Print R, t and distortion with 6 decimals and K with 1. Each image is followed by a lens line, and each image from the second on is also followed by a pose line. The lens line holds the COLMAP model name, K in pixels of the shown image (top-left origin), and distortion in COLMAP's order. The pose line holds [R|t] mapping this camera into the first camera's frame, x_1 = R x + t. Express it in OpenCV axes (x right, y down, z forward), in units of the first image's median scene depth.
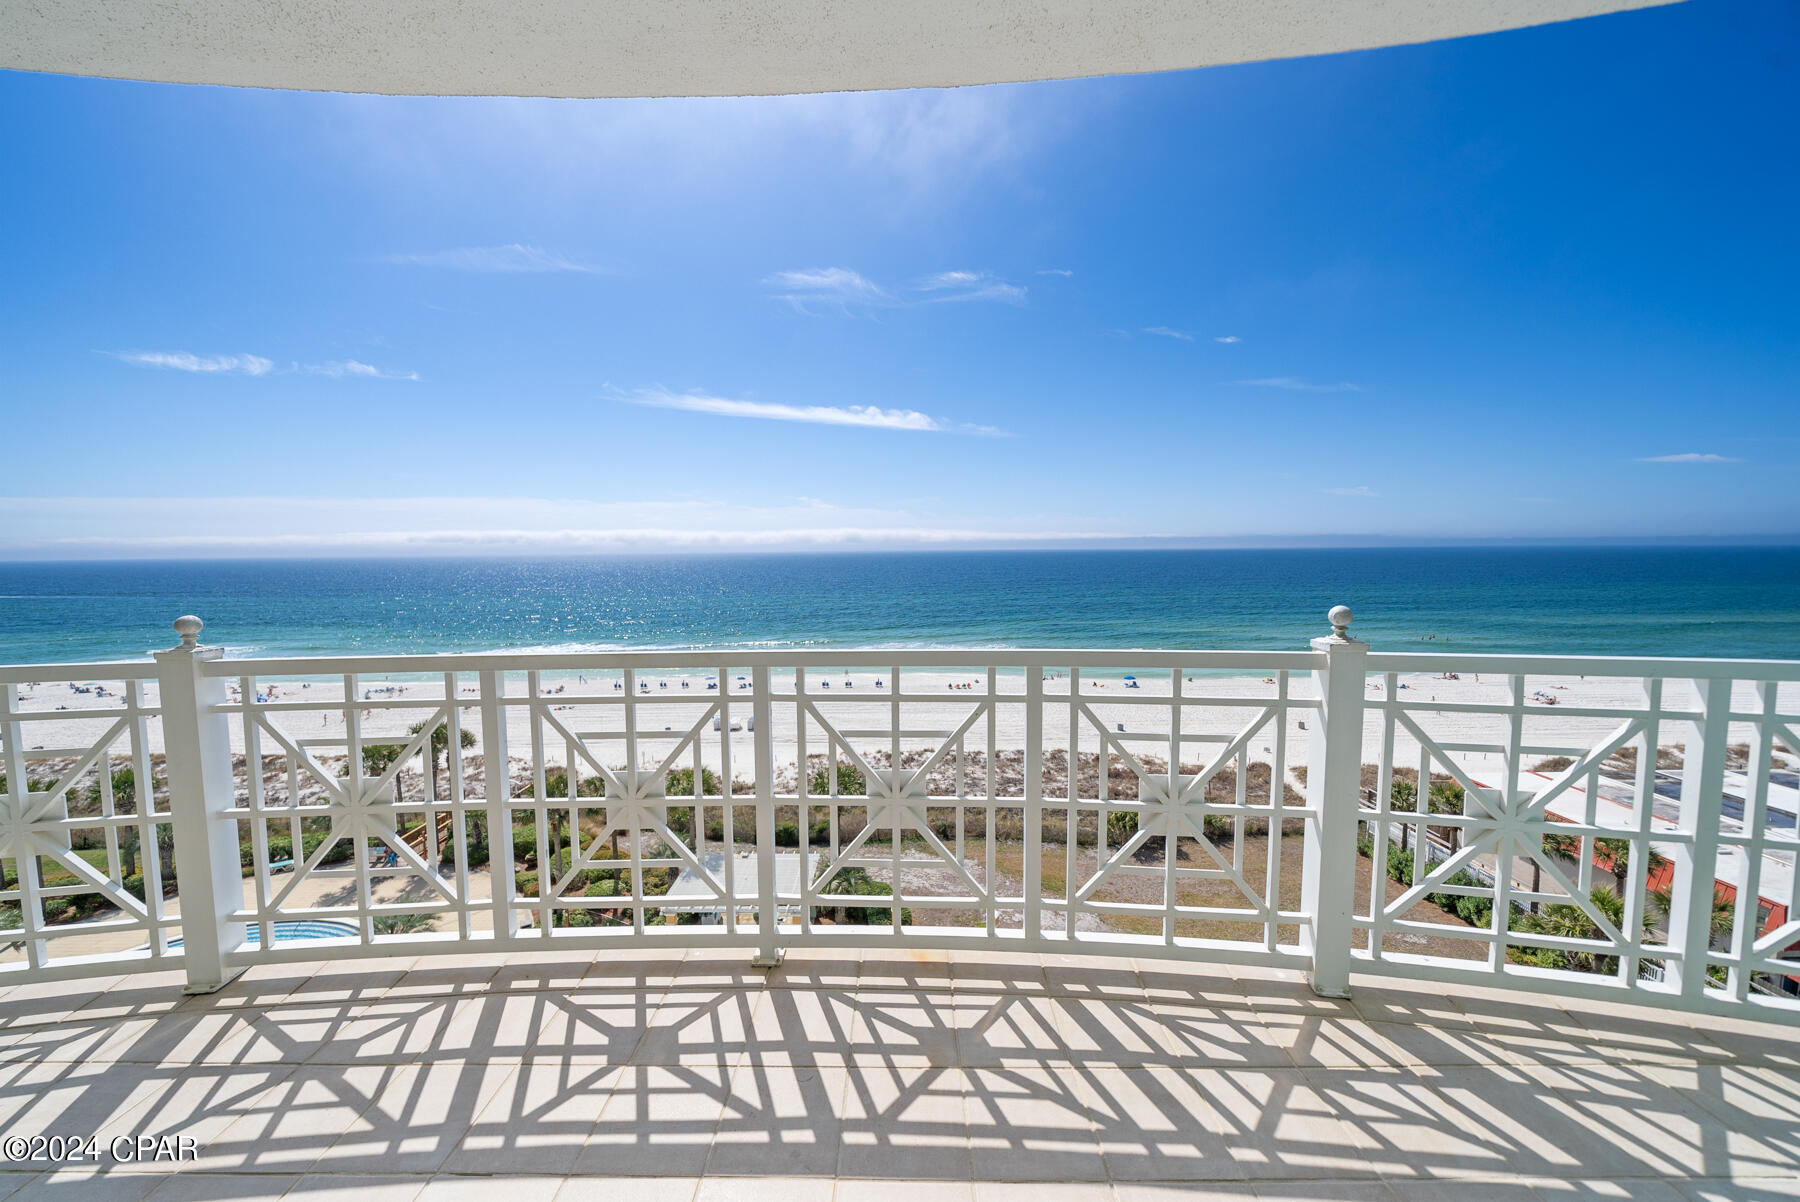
lens RADIAL K [[650.0, 0, 900.0], [0, 650.0, 601.0], [0, 0, 1]] dist [-0.002735, -0.000173]
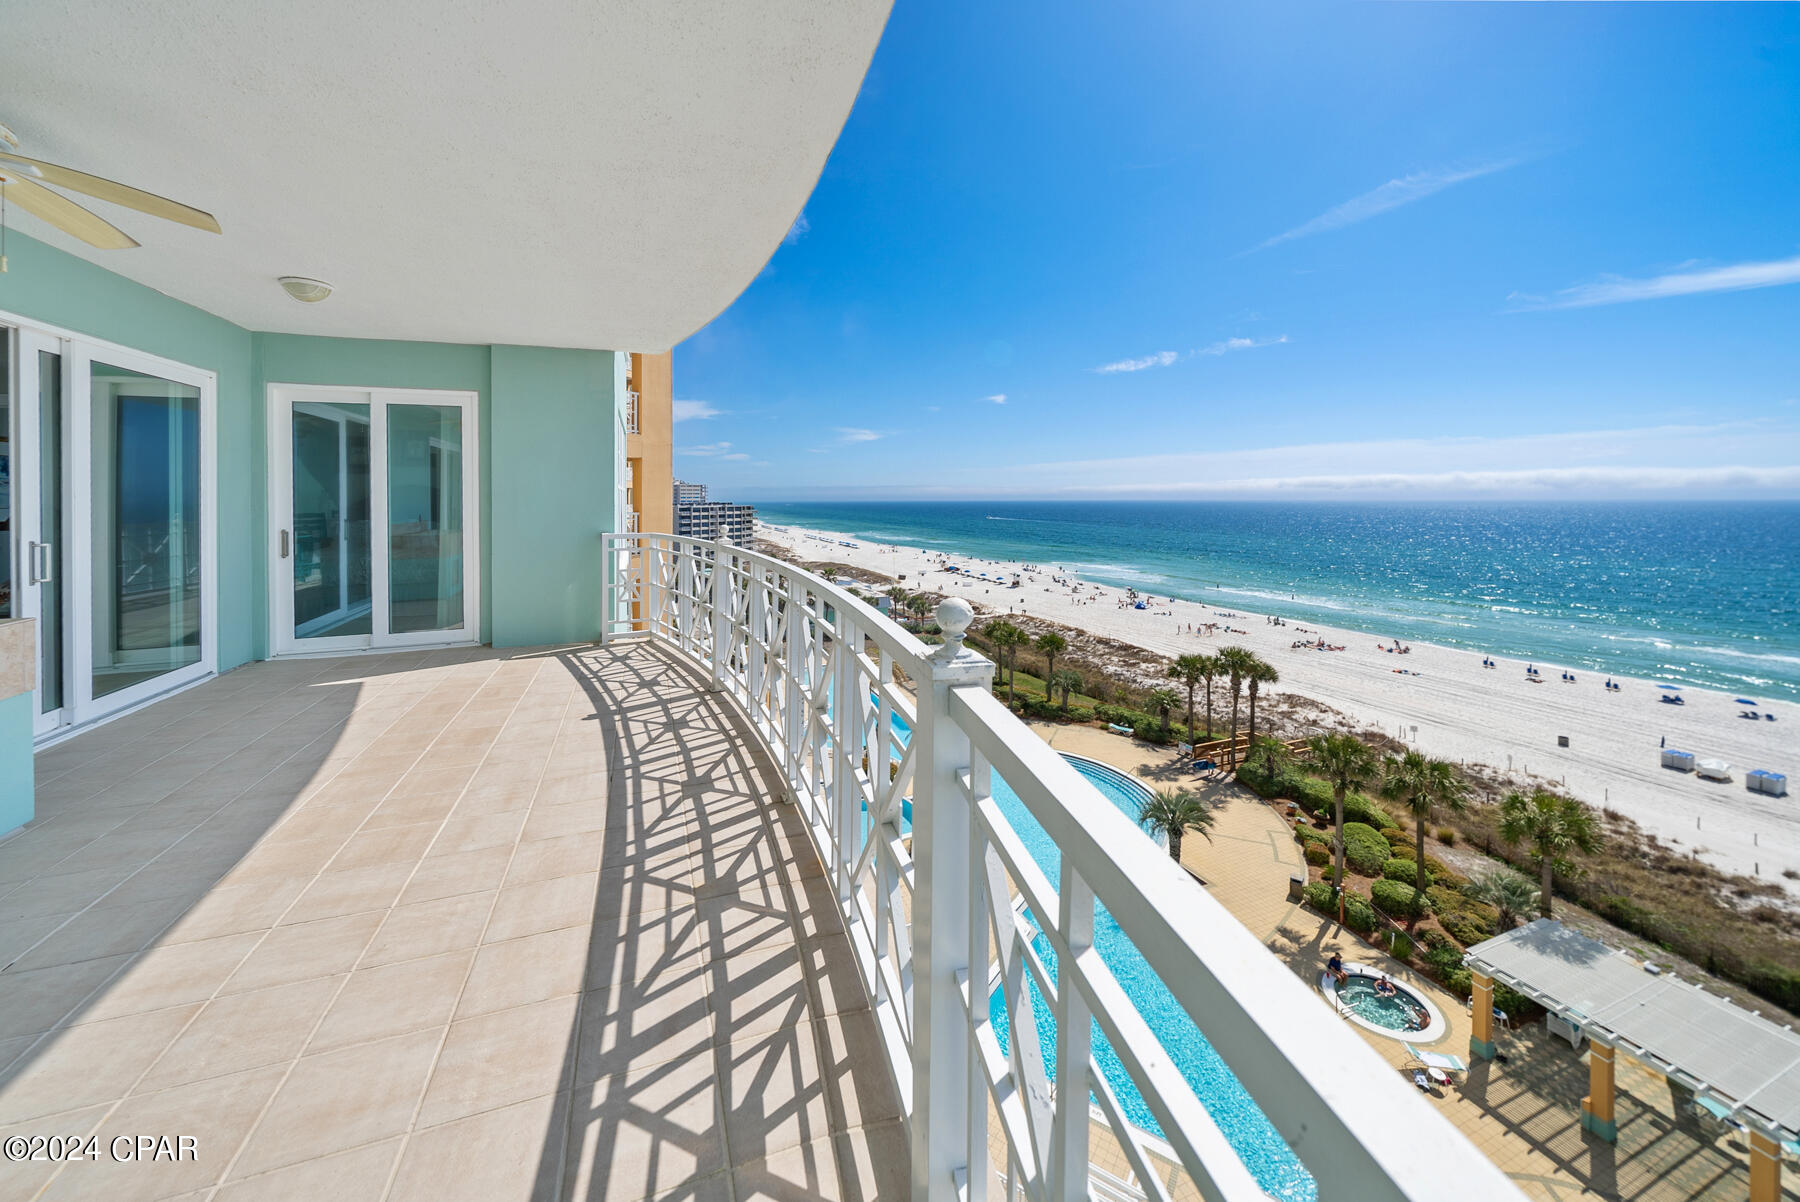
lens RADIAL K [[635.2, 0, 898.1], [0, 635.2, 490.0], [0, 0, 1]] dist [-0.006780, 0.000000]
pose [[0.359276, -0.004502, -0.933220, 1.207209], [-0.075251, 0.996592, -0.033778, -0.062041], [0.930192, 0.082362, 0.357713, 0.744551]]
